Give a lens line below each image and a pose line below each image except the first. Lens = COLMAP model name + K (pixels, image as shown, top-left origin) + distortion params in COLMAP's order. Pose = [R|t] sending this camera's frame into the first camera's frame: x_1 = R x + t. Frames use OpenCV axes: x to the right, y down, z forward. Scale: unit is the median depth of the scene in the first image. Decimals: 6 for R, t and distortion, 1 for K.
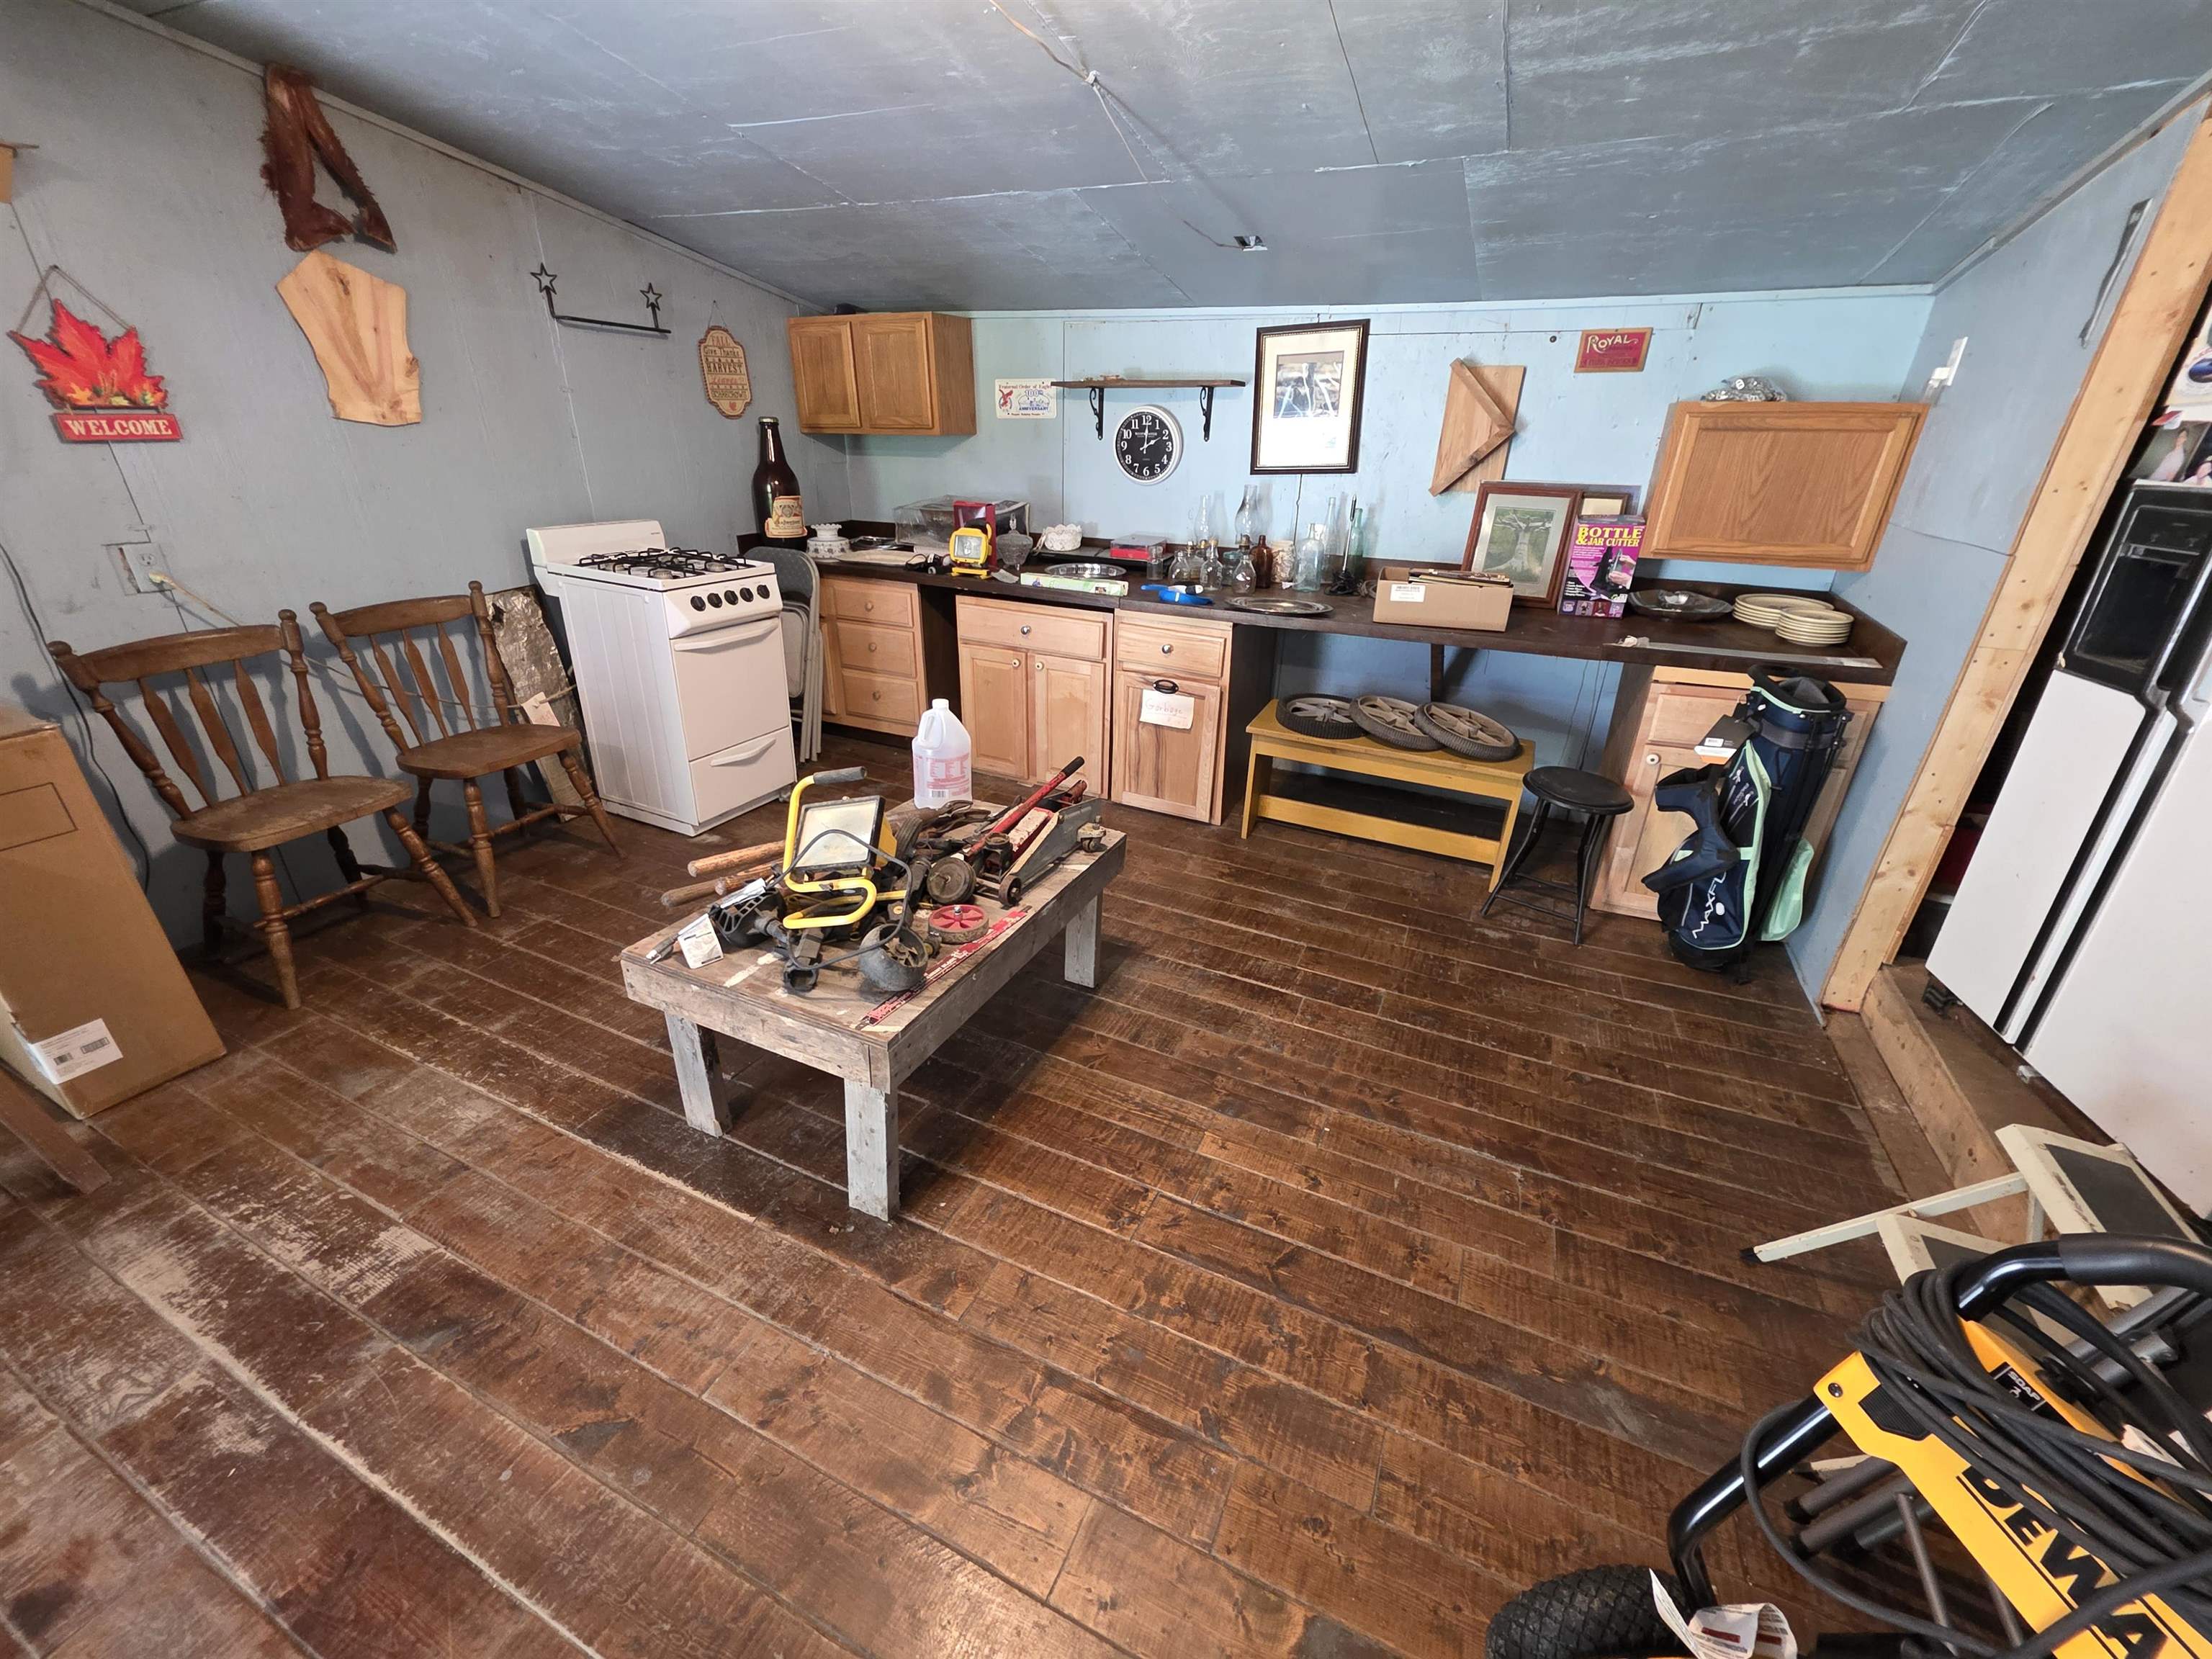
lens RADIAL K [[886.2, 0, 1097.5], [0, 886.2, 828.8], [0, 0, 1]] dist [0.008018, -0.002966]
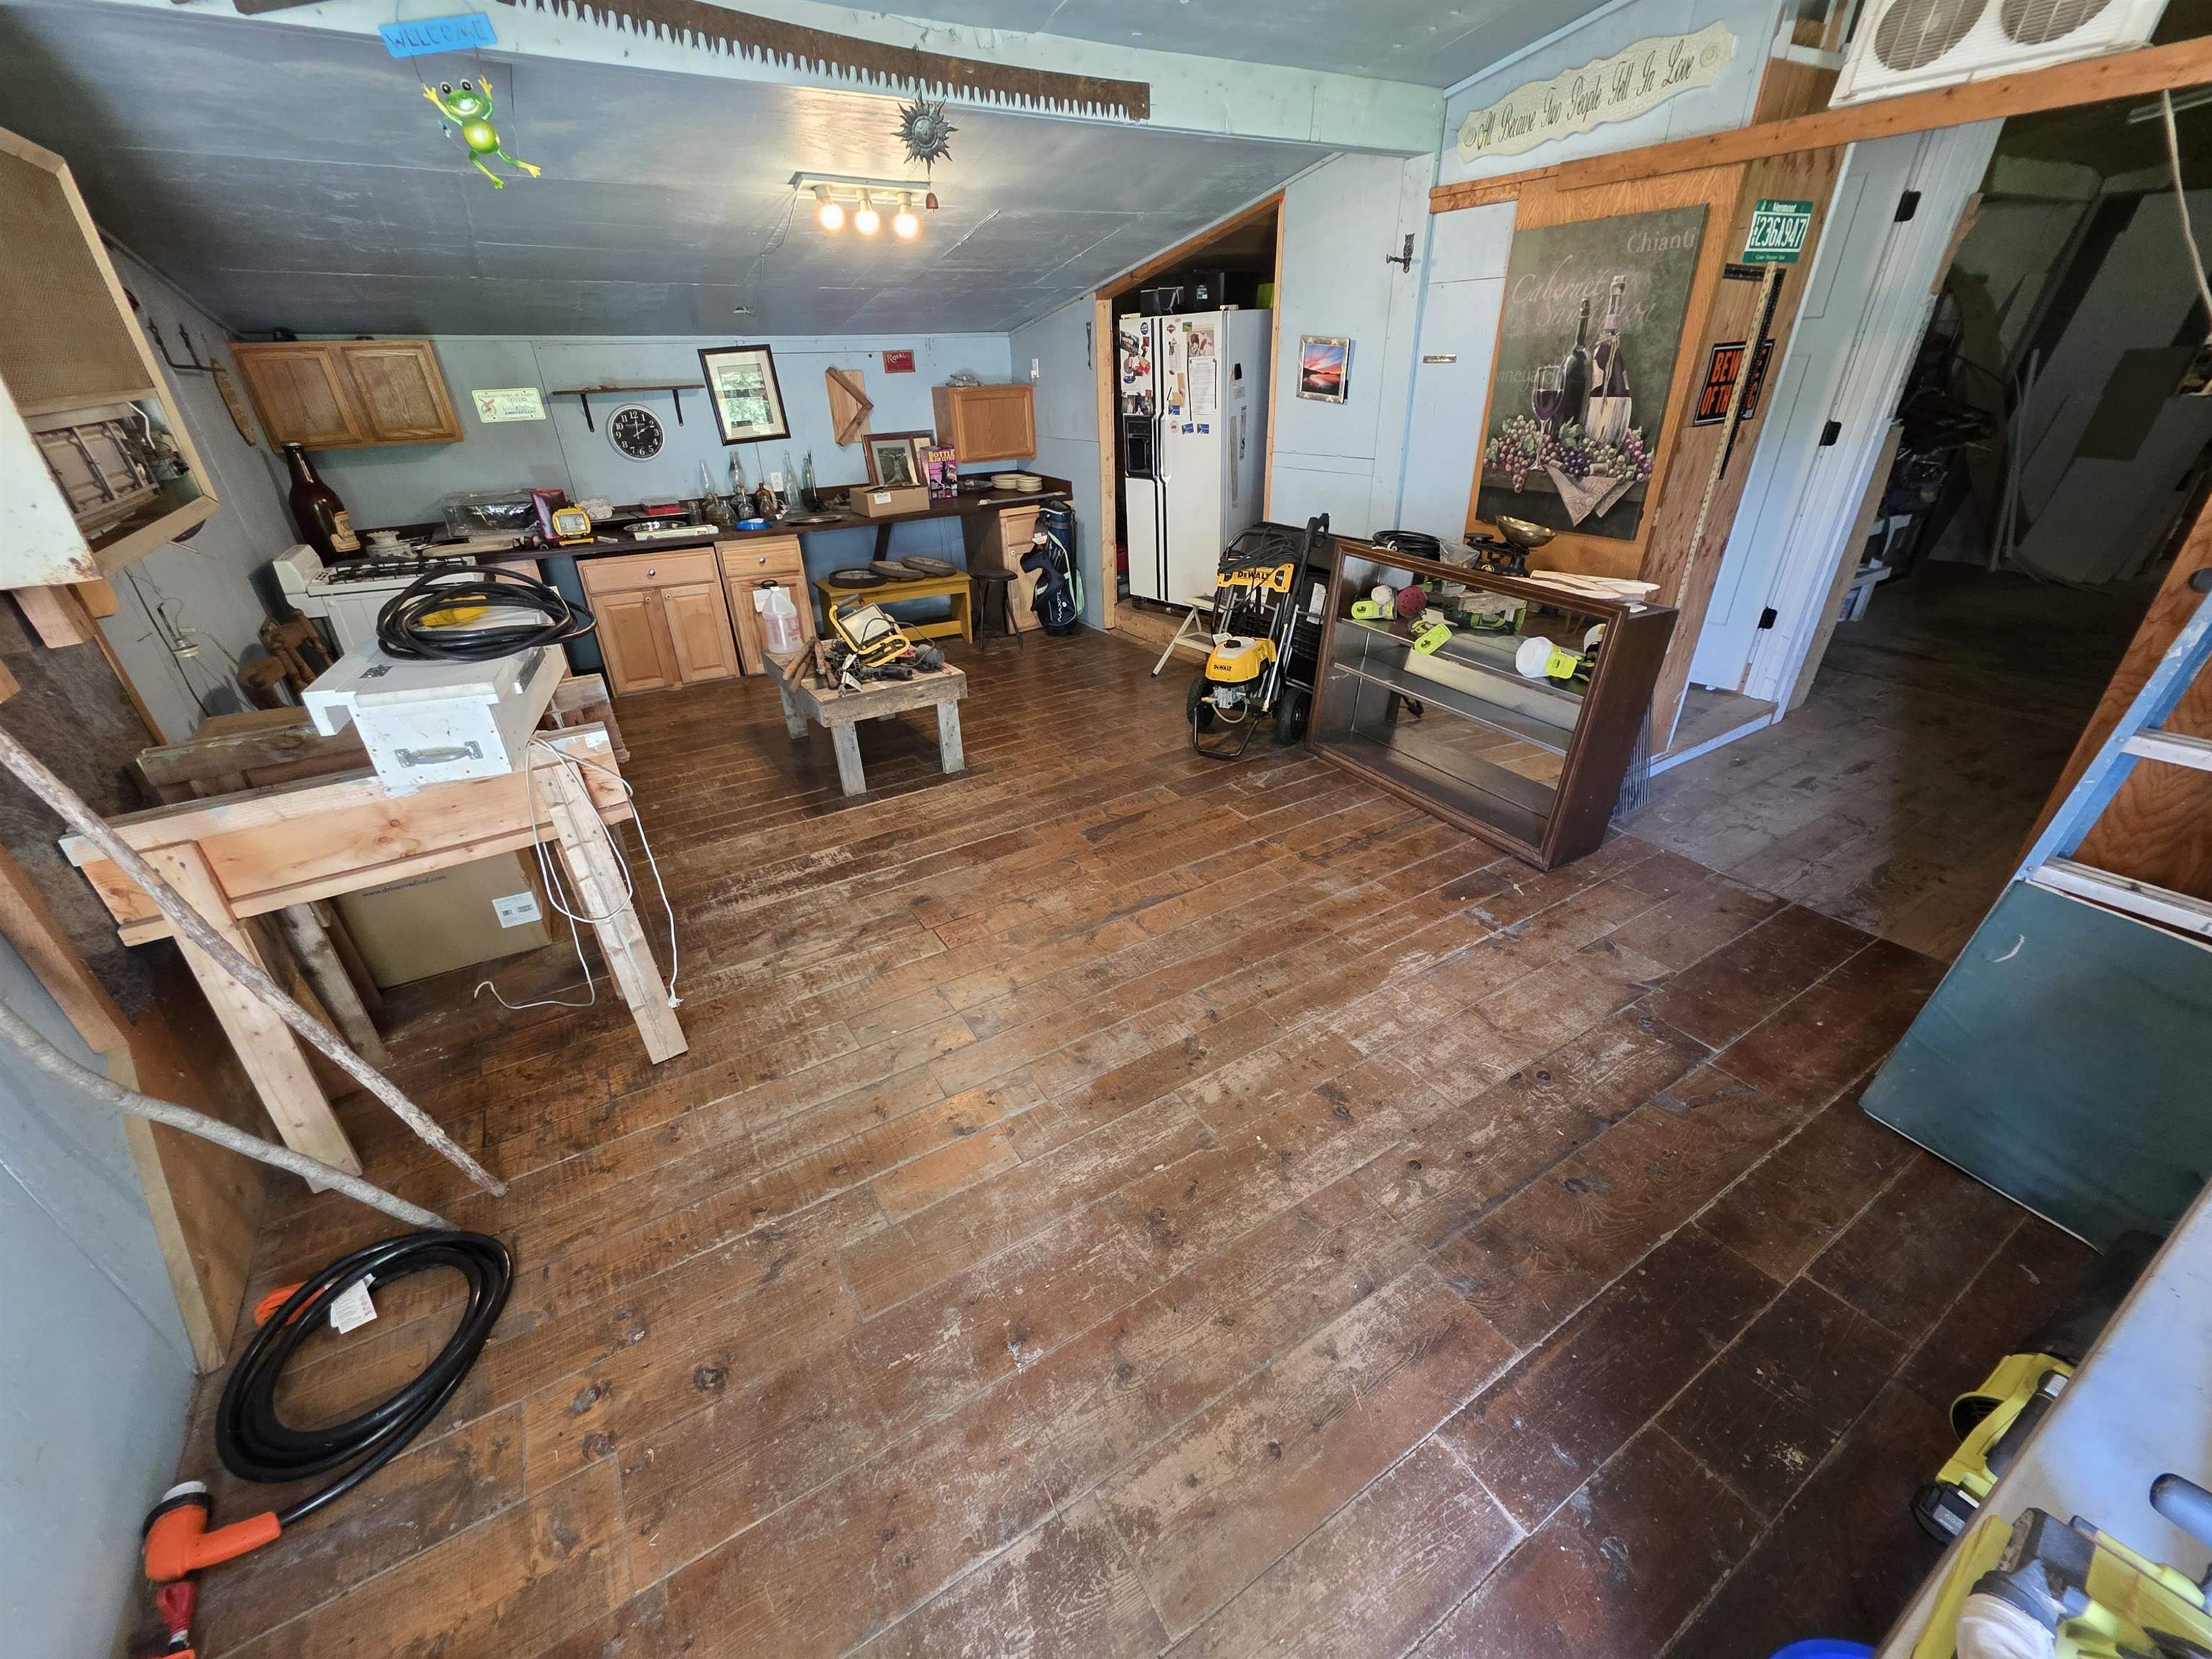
lens RADIAL K [[889.7, 0, 1106.0], [0, 889.7, 829.5], [0, 0, 1]] dist [0.010015, -0.007168]
pose [[0.544544, -0.420527, 0.725692, -1.023042], [0.382425, 0.894540, 0.231408, 0.100969], [-0.746474, 0.151510, 0.647937, -0.449275]]
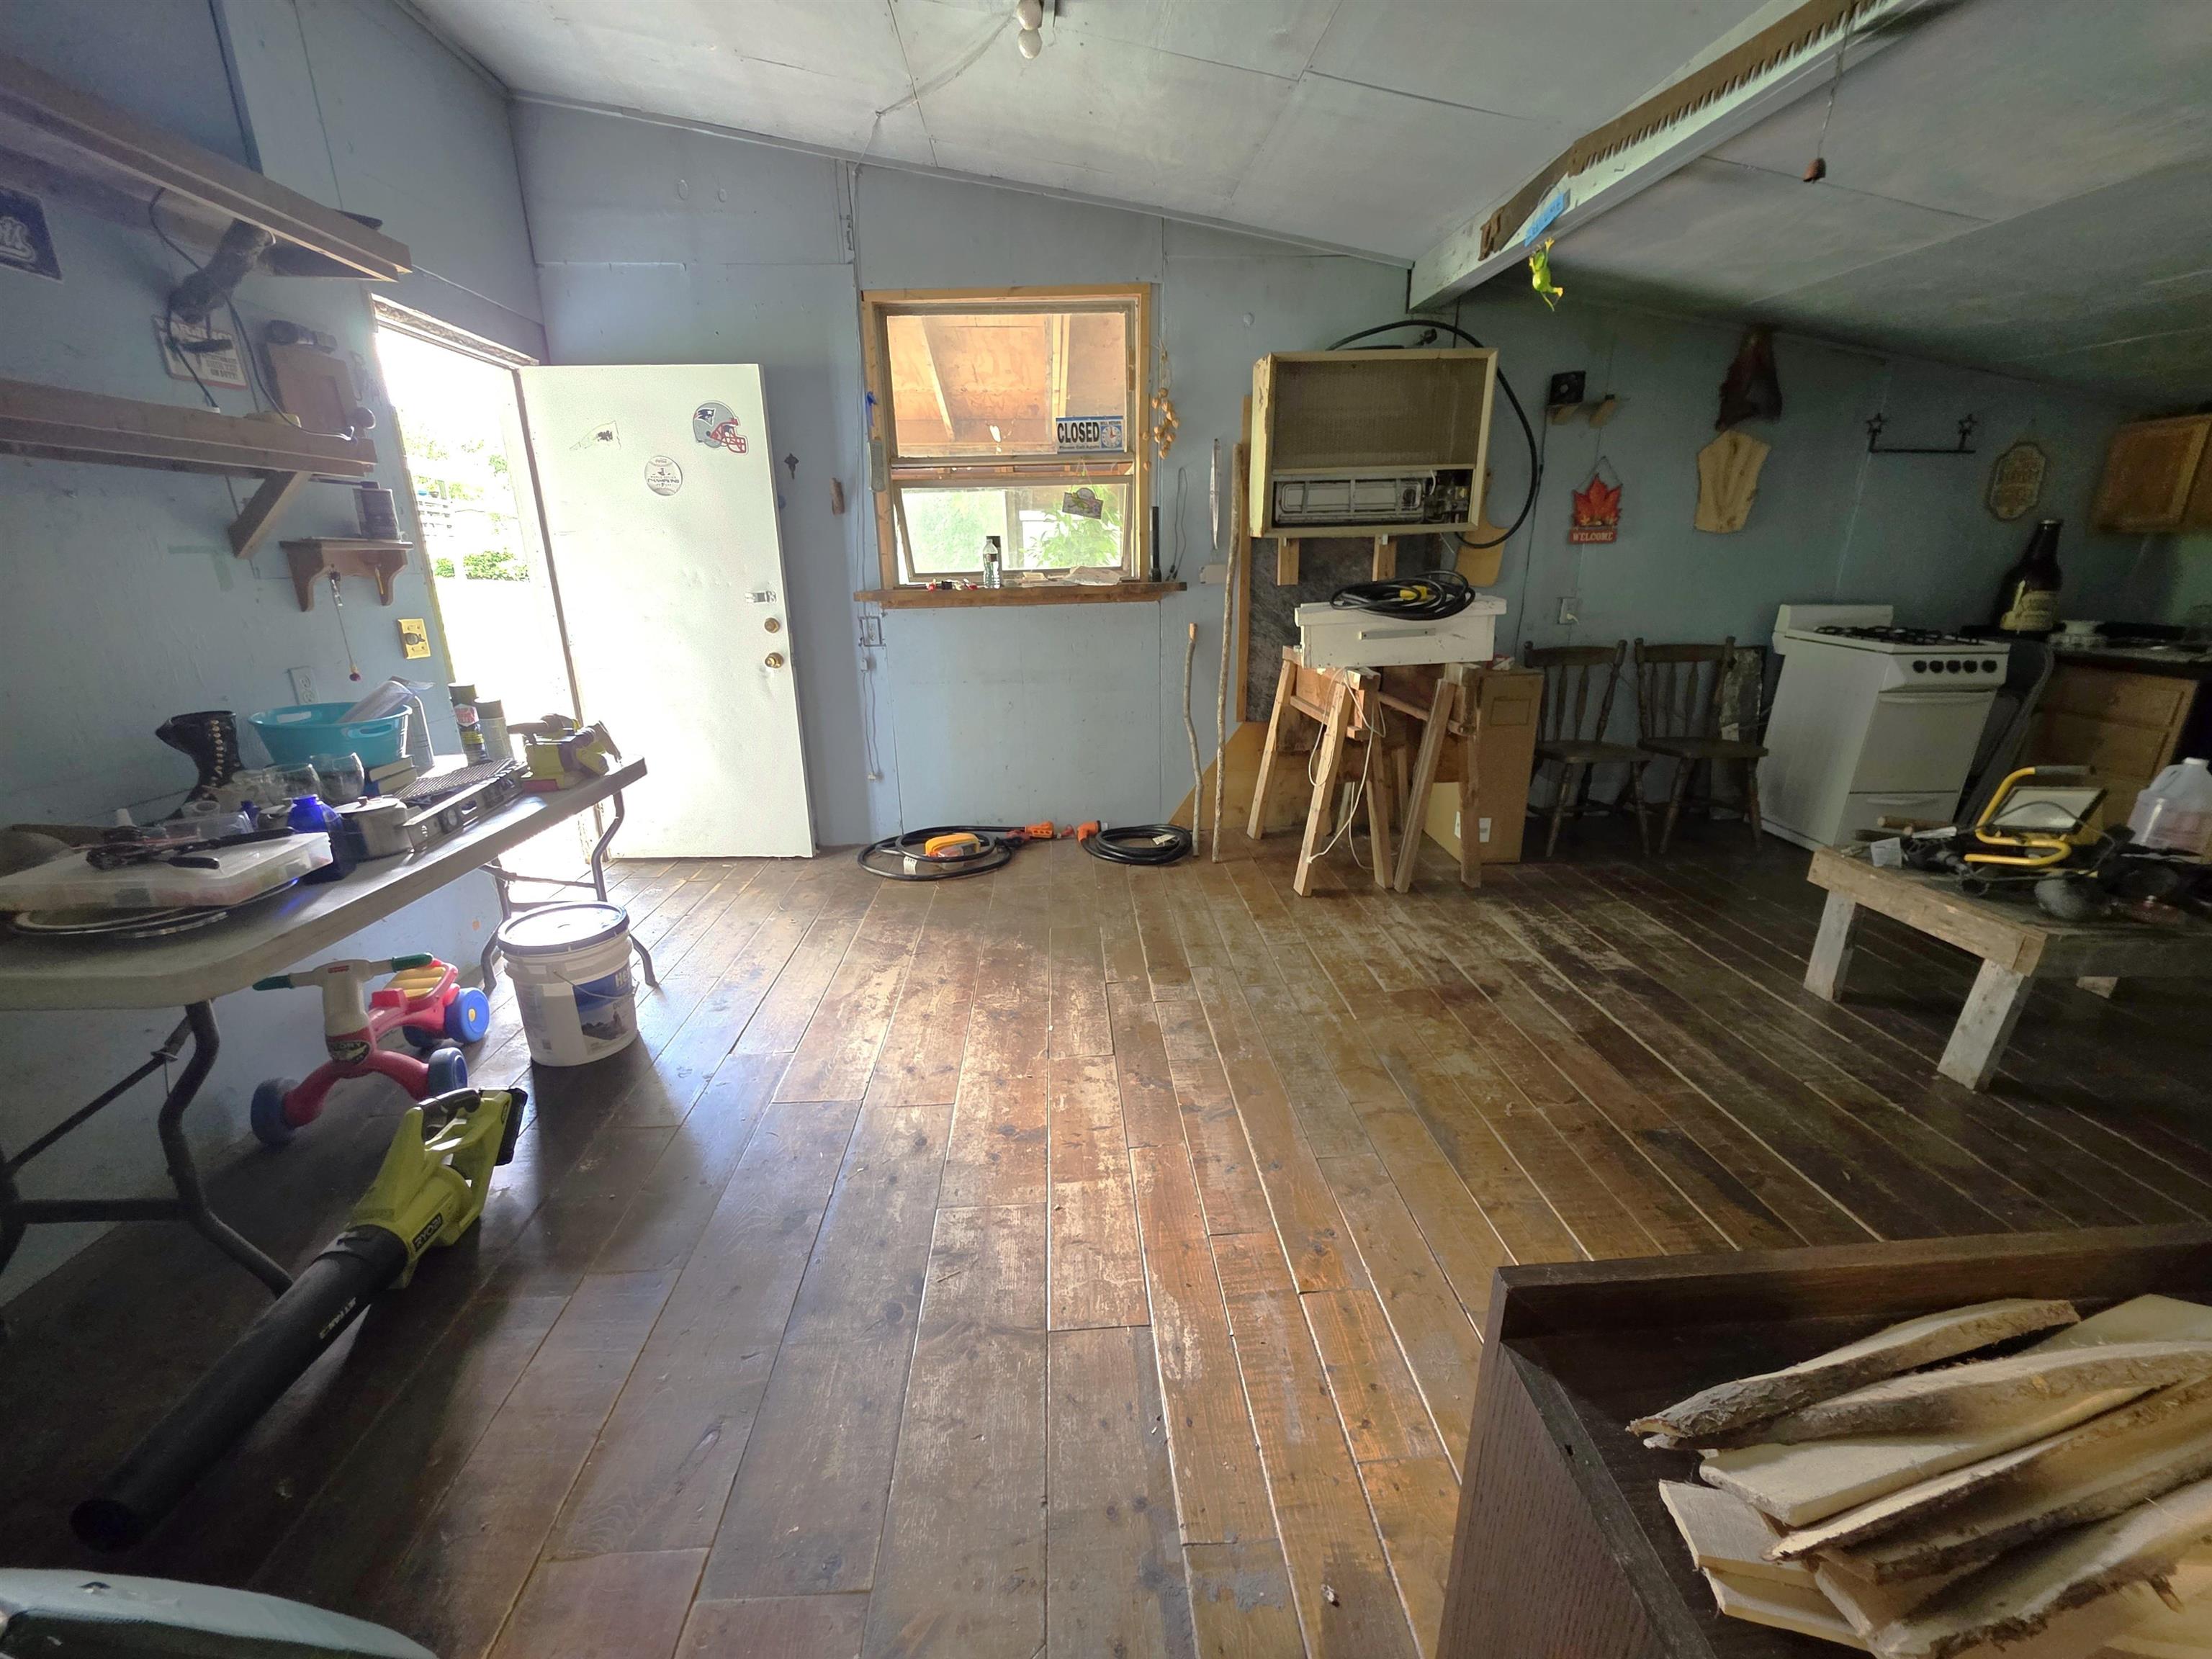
lens RADIAL K [[886.2, 0, 1097.5], [0, 886.2, 828.8], [0, 0, 1]] dist [0.008018, -0.002966]
pose [[0.474370, 0.246023, -0.845249, 0.093684], [-0.348742, 0.934118, 0.076169, 0.241827], [0.808302, 0.258642, 0.528916, -0.470468]]
